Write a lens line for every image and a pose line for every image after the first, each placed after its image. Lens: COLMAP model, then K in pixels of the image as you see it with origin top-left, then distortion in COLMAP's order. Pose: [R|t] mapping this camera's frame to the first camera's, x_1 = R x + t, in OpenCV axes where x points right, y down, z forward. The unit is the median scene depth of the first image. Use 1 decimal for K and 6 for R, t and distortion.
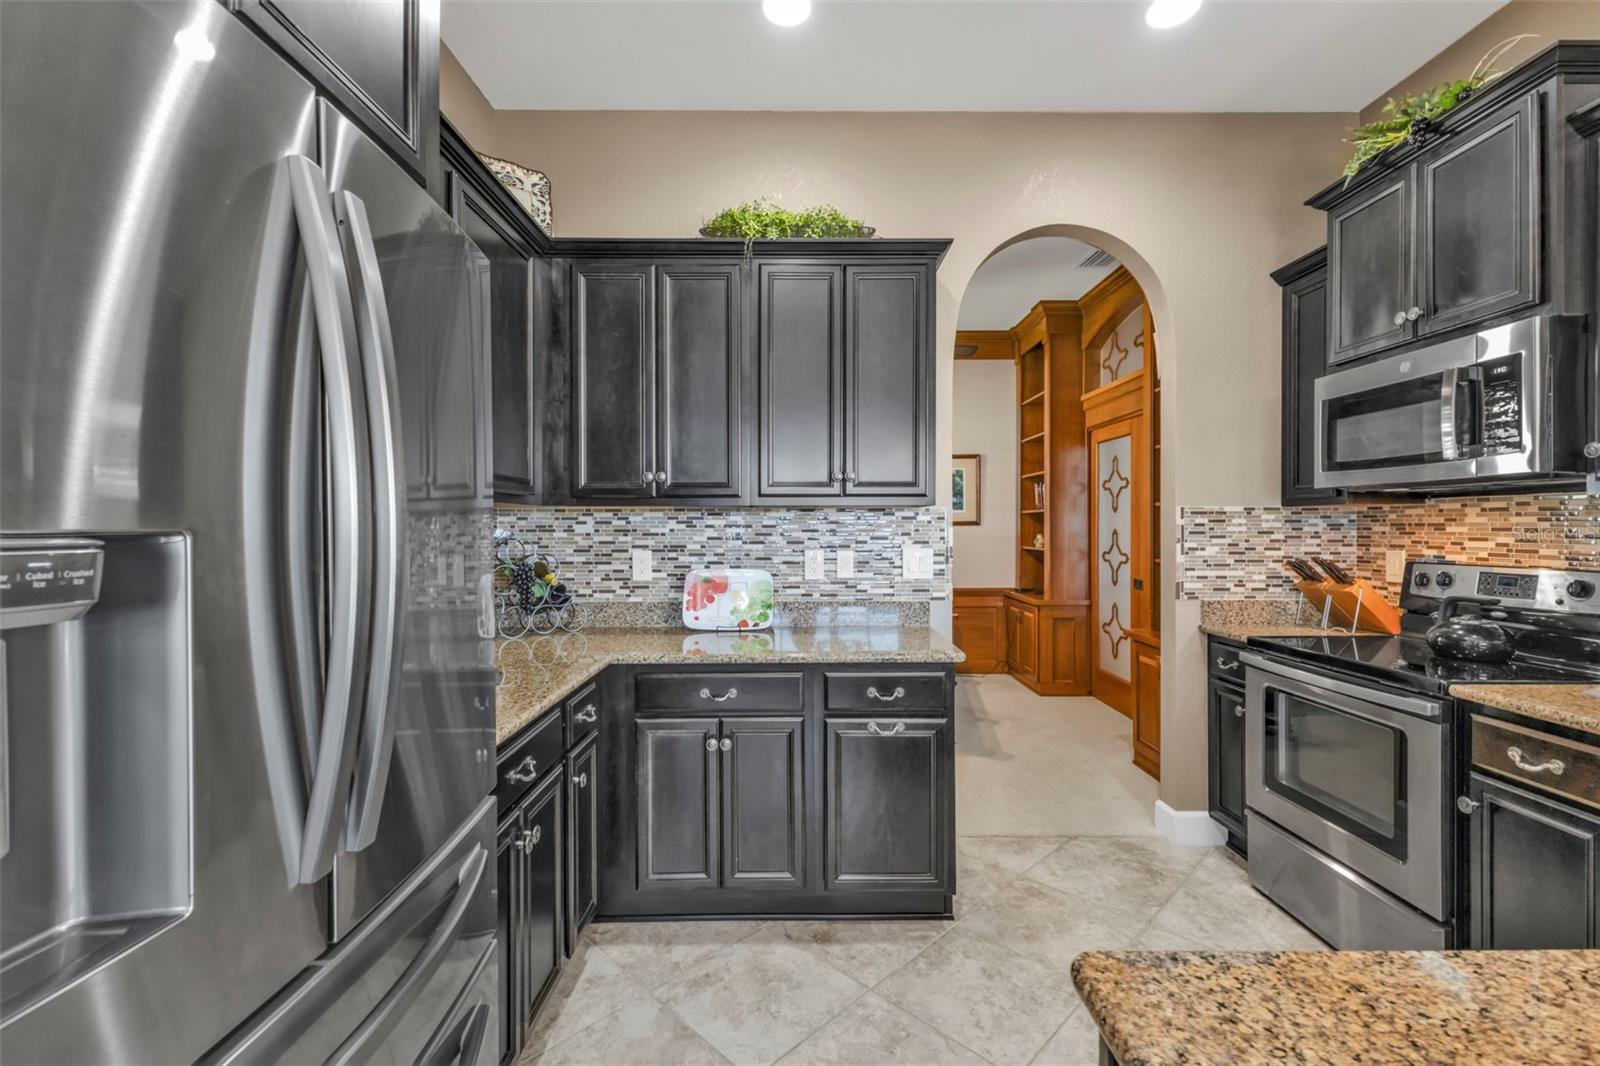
lens RADIAL K [[692.8, 0, 795.8], [0, 692.8, 529.4], [0, 0, 1]] dist [0.012747, -0.003957]
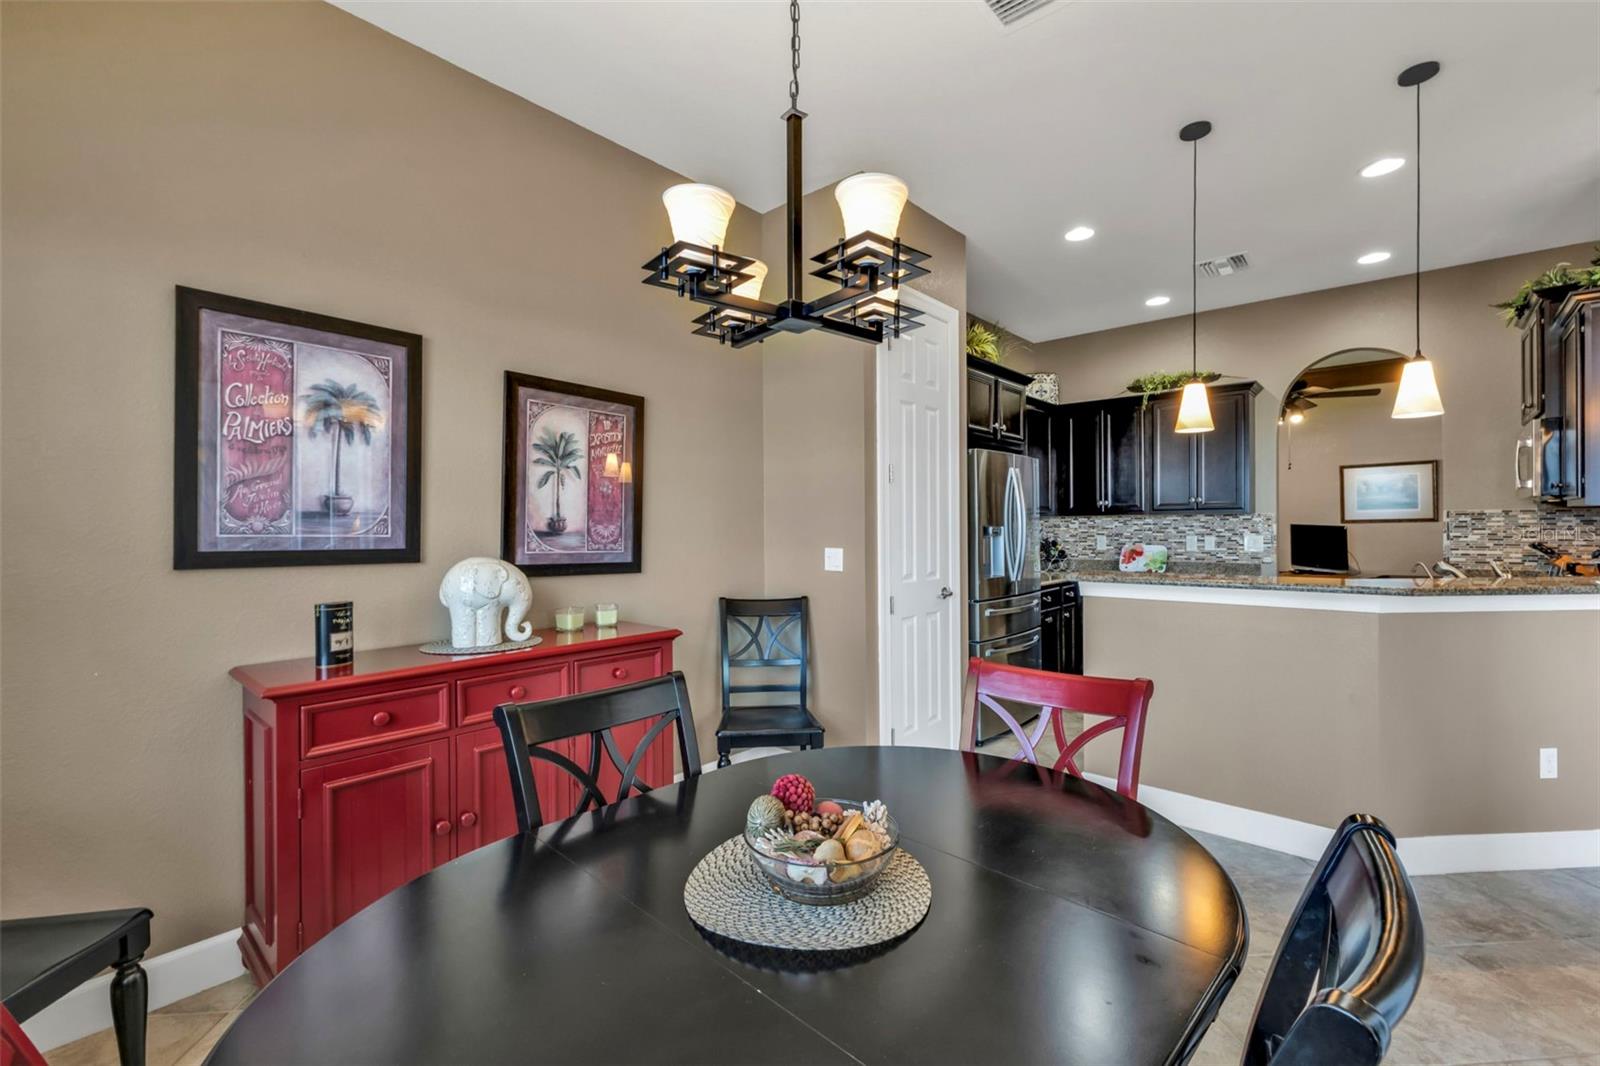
lens RADIAL K [[692.8, 0, 802.1], [0, 692.8, 528.7], [0, 0, 1]] dist [0.012747, -0.003957]
pose [[0.753800, -0.001610, -0.657102, 0.494596], [0.002641, 0.999996, 0.000579, 0.004551], [0.657099, -0.002172, 0.753801, -1.235367]]
